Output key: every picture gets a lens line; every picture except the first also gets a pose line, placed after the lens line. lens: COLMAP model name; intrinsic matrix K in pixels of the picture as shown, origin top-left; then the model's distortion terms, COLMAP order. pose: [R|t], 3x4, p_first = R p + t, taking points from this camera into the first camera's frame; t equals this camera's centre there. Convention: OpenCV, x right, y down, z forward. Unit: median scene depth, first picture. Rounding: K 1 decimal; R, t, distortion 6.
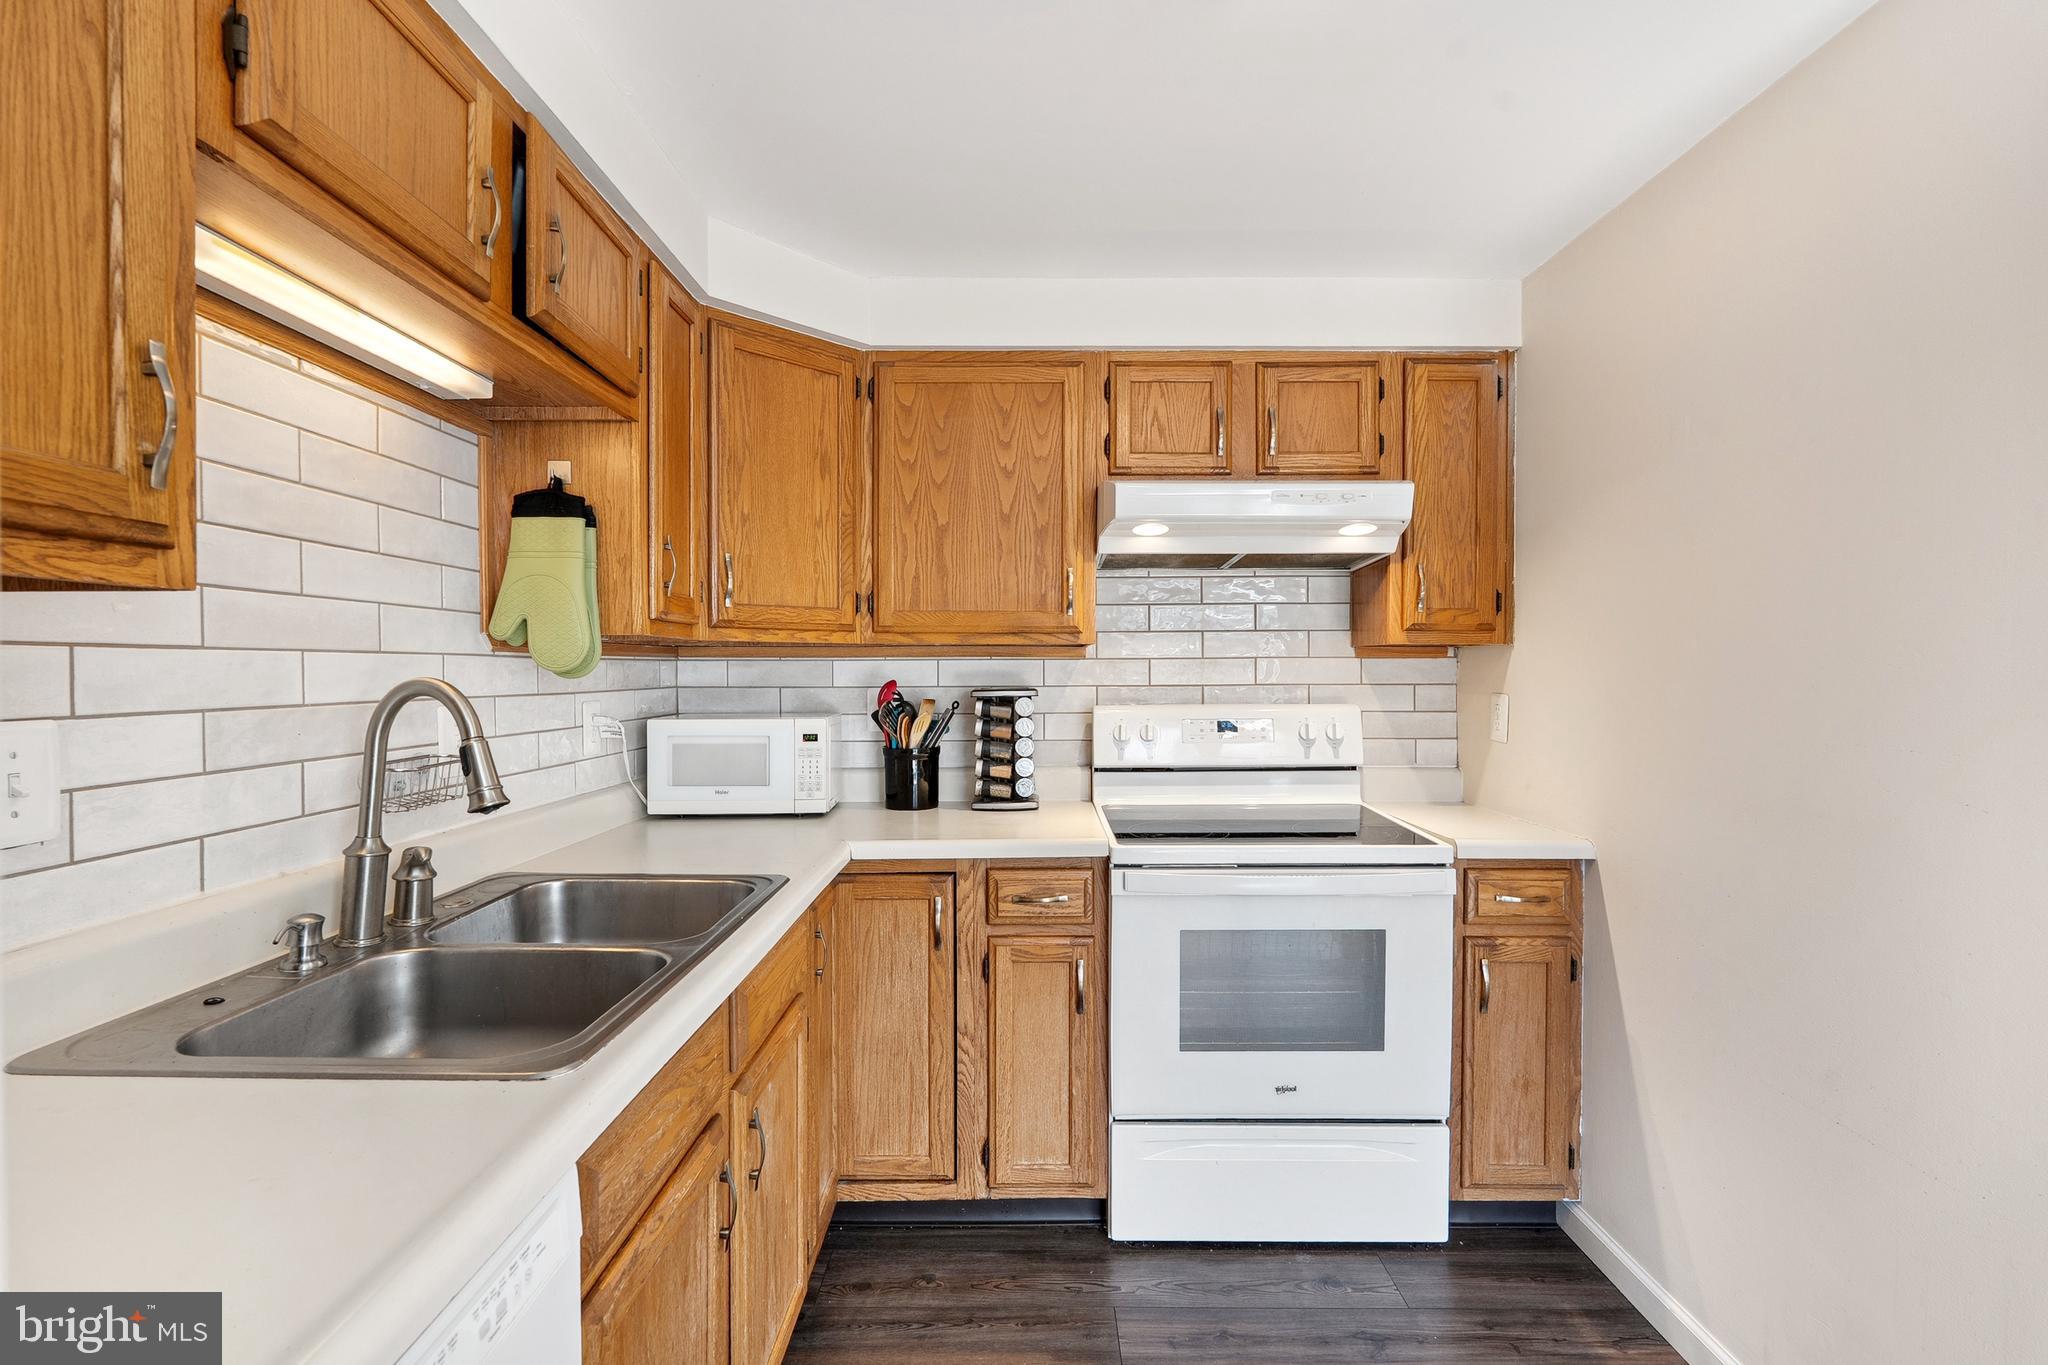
lens RADIAL K [[892.5, 0, 1030.7], [0, 892.5, 677.5], [0, 0, 1]] dist [-0.002542, 0.000246]
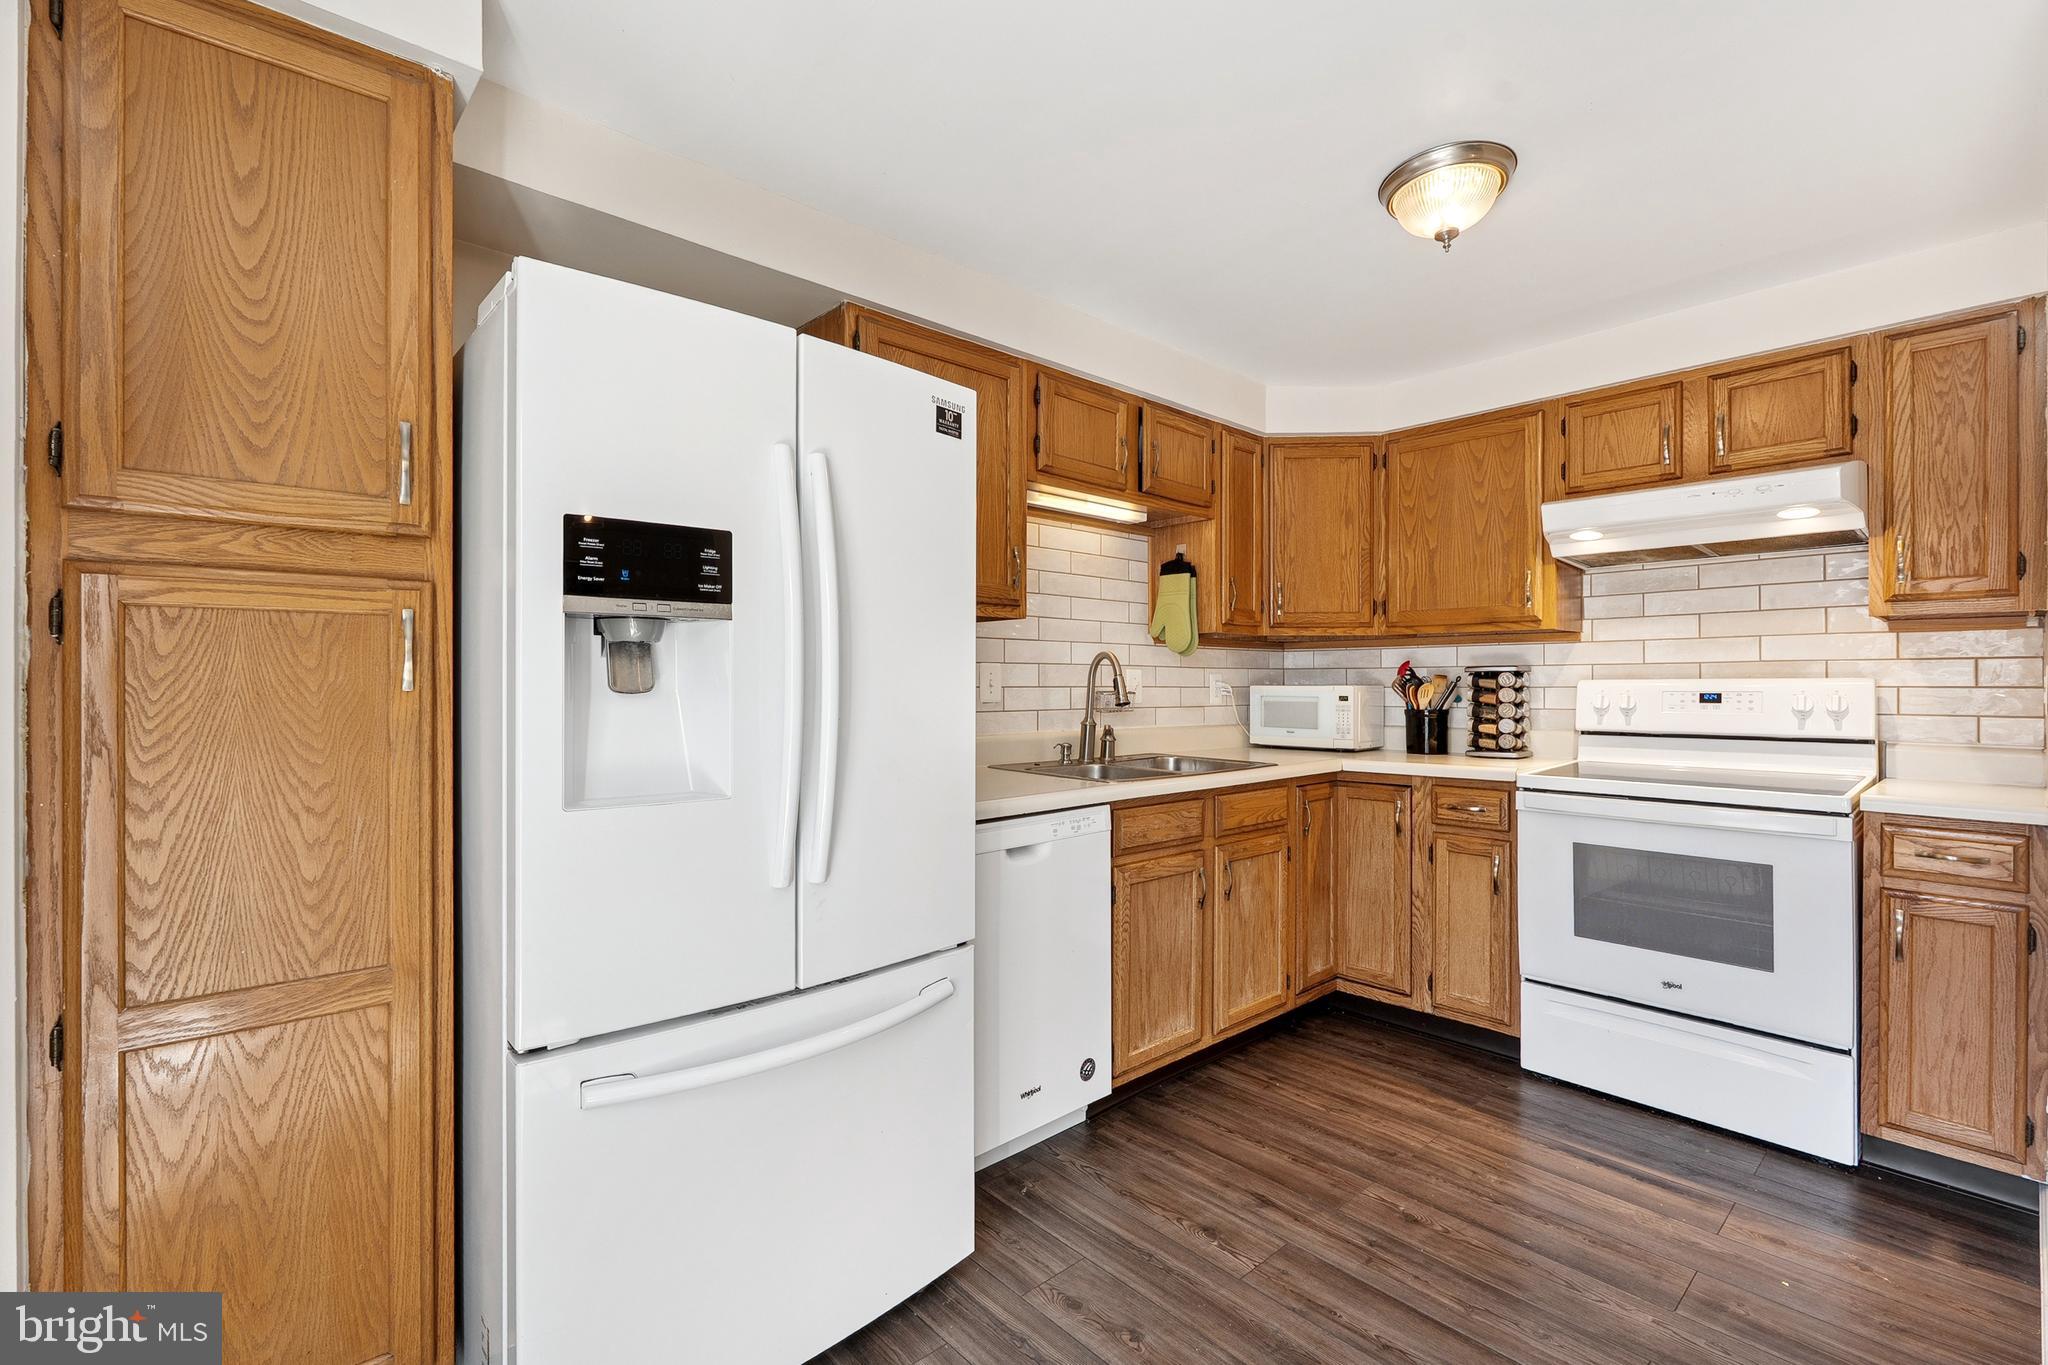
lens RADIAL K [[909.6, 0, 1025.0], [0, 909.6, 679.9], [0, 0, 1]] dist [-0.001594, -0.000010]
pose [[0.665552, -0.001239, -0.746350, 0.584552], [-0.009484, 0.999904, -0.010117, 0.060863], [0.746291, 0.013812, 0.665477, -0.459559]]
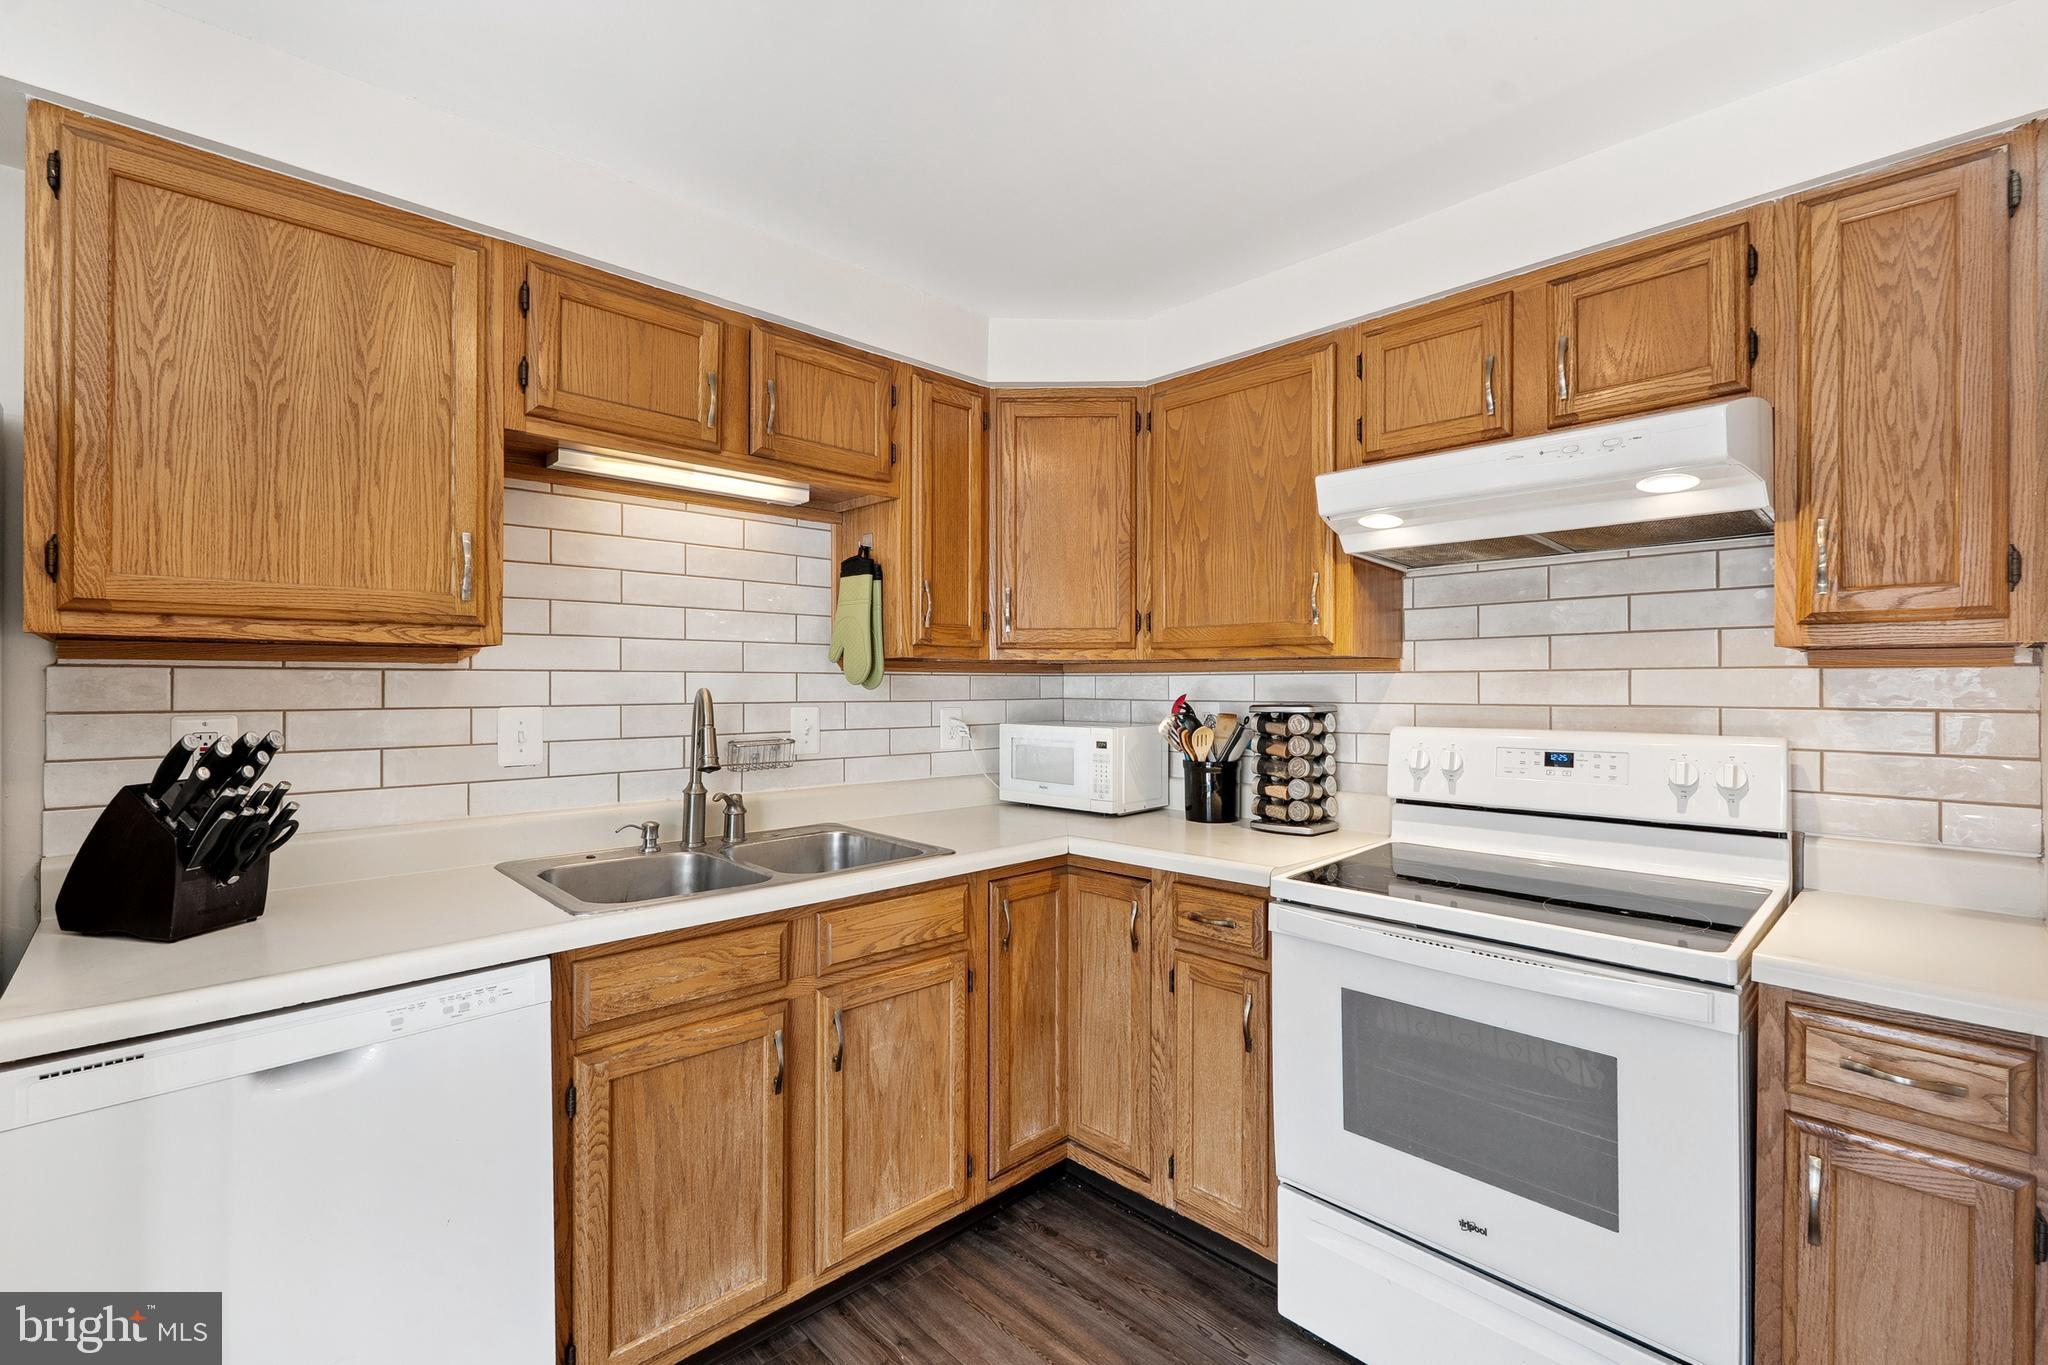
lens RADIAL K [[908.8, 0, 1030.6], [0, 908.8, 681.7], [0, 0, 1]] dist [-0.003536, 0.000746]
pose [[0.690936, 0.000320, -0.722916, 0.551354], [-0.008488, 0.999935, -0.007670, -0.002135], [0.722866, 0.011436, 0.690894, 0.162188]]
